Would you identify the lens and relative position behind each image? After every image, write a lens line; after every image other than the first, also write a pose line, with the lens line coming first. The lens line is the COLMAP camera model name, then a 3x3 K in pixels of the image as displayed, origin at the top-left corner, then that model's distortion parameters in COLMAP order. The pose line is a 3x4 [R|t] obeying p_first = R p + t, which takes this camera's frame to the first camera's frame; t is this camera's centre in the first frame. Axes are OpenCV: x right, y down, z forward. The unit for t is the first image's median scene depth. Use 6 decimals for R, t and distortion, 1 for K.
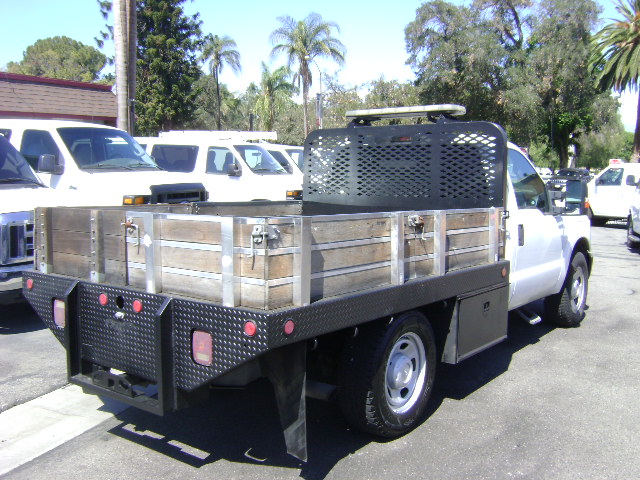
lens RADIAL K [[659.3, 0, 320.0], [0, 659.3, 240.0], [0, 0, 1]] dist [-0.162956, 0.103012]
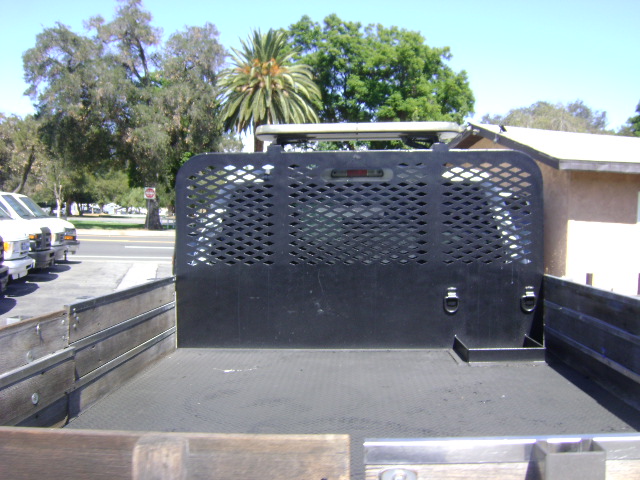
lens RADIAL K [[659.3, 0, 320.0], [0, 659.3, 240.0], [0, 0, 1]] dist [-0.162956, 0.103012]
pose [[0.823873, -0.030439, 0.565957, -0.035451], [0.065377, 0.996995, -0.041549, -0.008891], [-0.562992, 0.071231, 0.823387, 0.068100]]
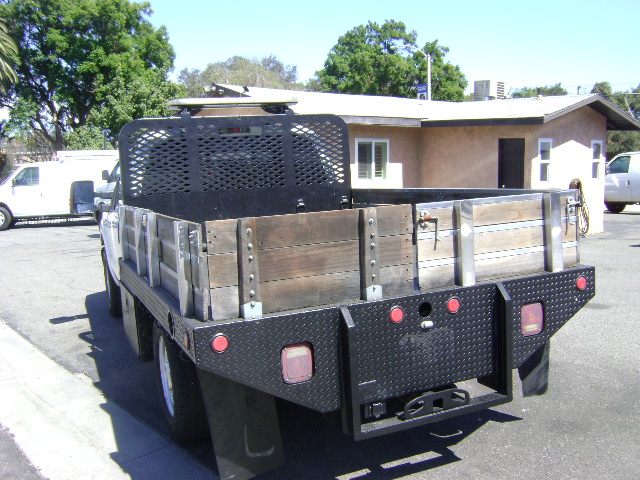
lens RADIAL K [[659.3, 0, 320.0], [0, 659.3, 240.0], [0, 0, 1]] dist [-0.162956, 0.103012]
pose [[0.485875, -0.132937, 0.863860, -0.092713], [0.136448, 0.987784, 0.075263, -0.006590], [-0.863312, 0.081304, 0.498079, 0.056932]]
